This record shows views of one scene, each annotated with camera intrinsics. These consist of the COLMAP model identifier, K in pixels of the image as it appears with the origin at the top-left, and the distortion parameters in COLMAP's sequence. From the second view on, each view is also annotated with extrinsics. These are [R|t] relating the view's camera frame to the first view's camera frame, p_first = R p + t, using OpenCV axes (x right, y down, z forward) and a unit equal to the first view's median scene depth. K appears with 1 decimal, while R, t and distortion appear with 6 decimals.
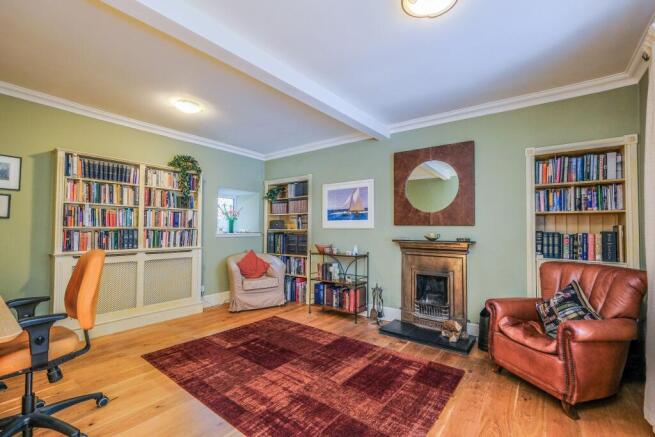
lens RADIAL K [[283.6, 0, 330.9], [0, 283.6, 218.8], [0, 0, 1]] dist [-0.000212, -0.000267]
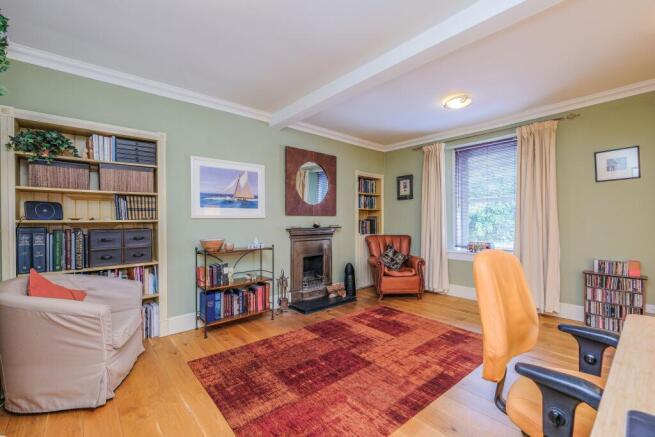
lens RADIAL K [[283.6, 0, 330.9], [0, 283.6, 218.8], [0, 0, 1]] dist [-0.000212, -0.000267]
pose [[0.207069, -0.002775, 0.978322, -0.791473], [-0.030506, 0.999491, 0.009292, 0.022465], [-0.977851, -0.031769, 0.206880, 0.632277]]
